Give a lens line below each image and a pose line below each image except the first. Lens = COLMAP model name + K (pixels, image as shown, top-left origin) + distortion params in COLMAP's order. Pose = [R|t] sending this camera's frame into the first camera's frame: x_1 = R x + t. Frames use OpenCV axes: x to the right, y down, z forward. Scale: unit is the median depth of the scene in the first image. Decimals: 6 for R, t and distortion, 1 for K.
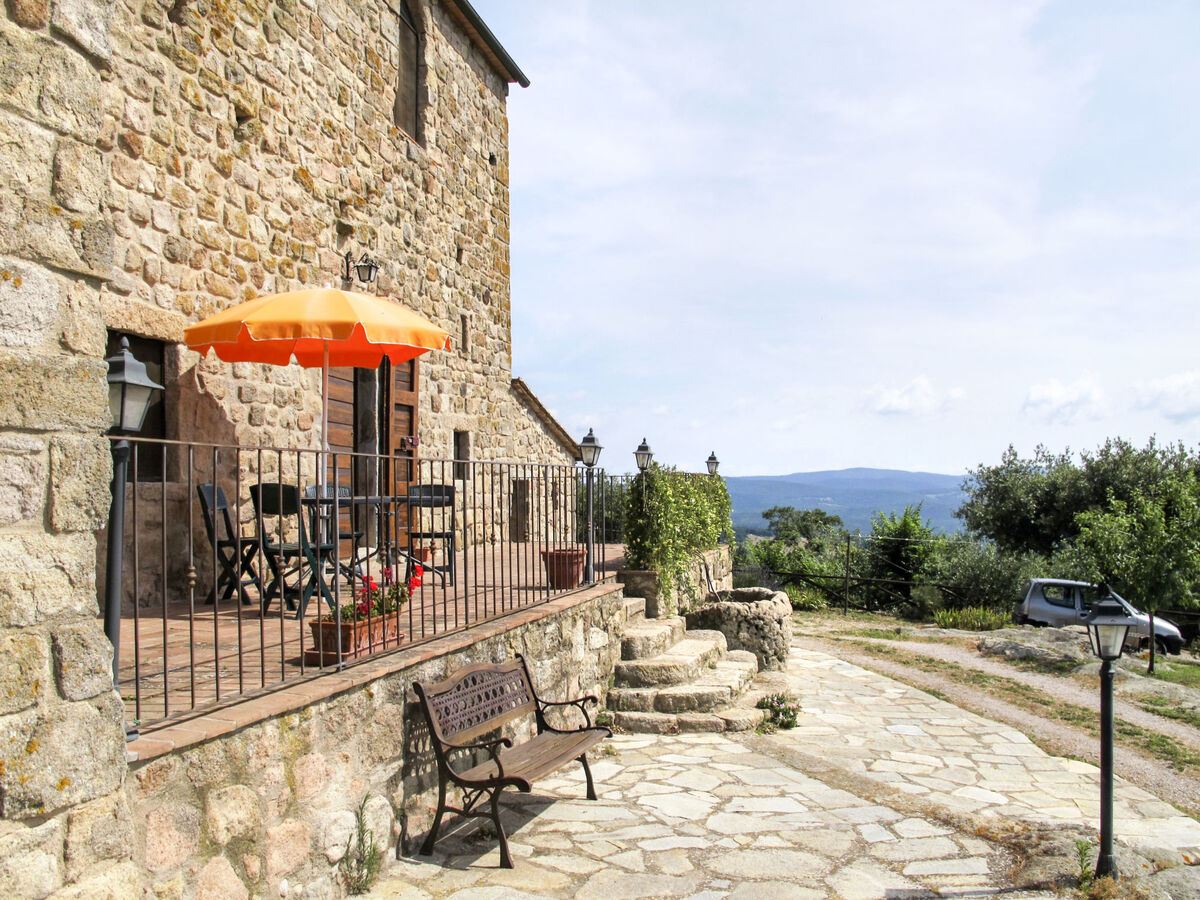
lens RADIAL K [[1098.7, 0, 712.0], [0, 1098.7, 415.0], [0, 0, 1]] dist [-0.167511, 0.136506]
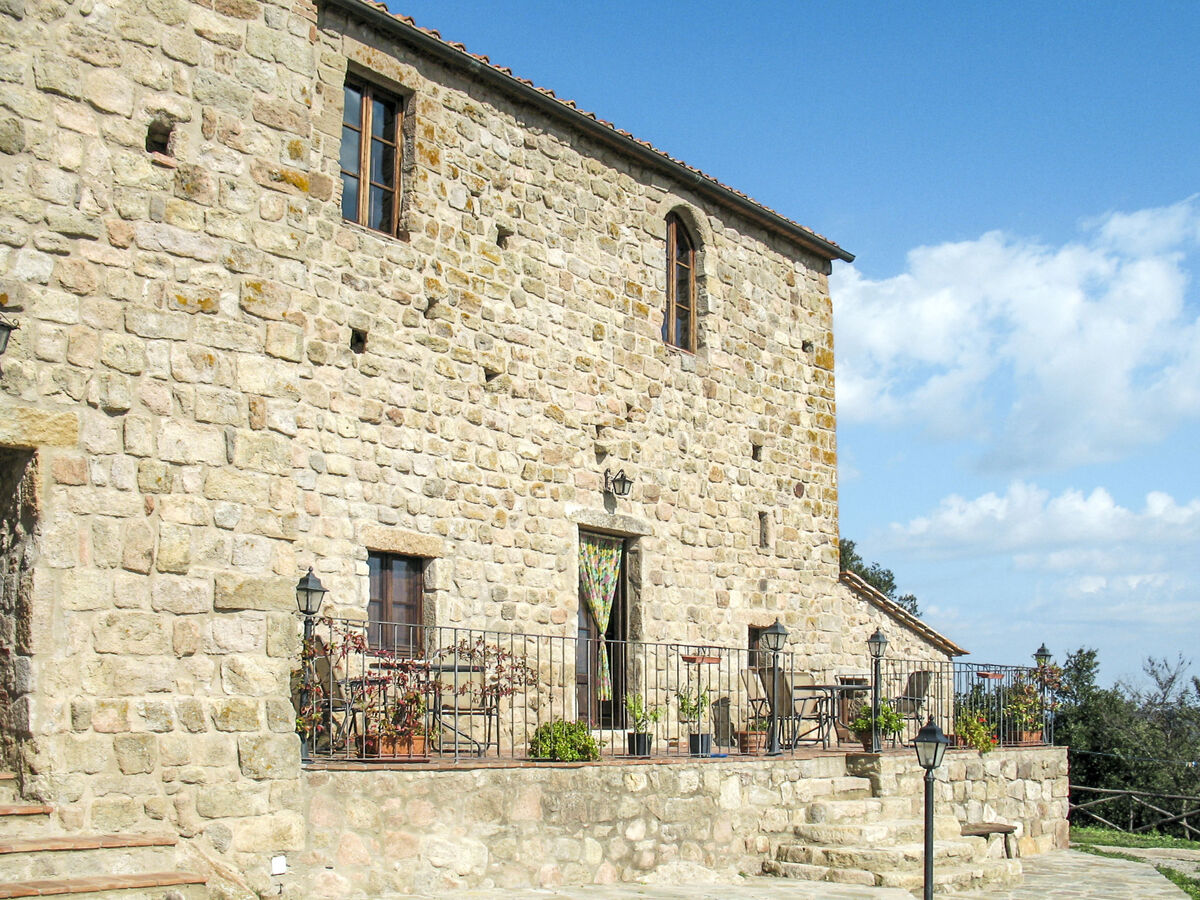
lens RADIAL K [[1581.6, 0, 600.0], [0, 1581.6, 450.0], [0, 0, 1]] dist [-0.162220, -0.008133]
pose [[0.867609, -0.074376, -0.491654, 0.544479], [0.020342, 0.993232, -0.114356, 0.023606], [0.496831, 0.089216, 0.863249, -0.513294]]
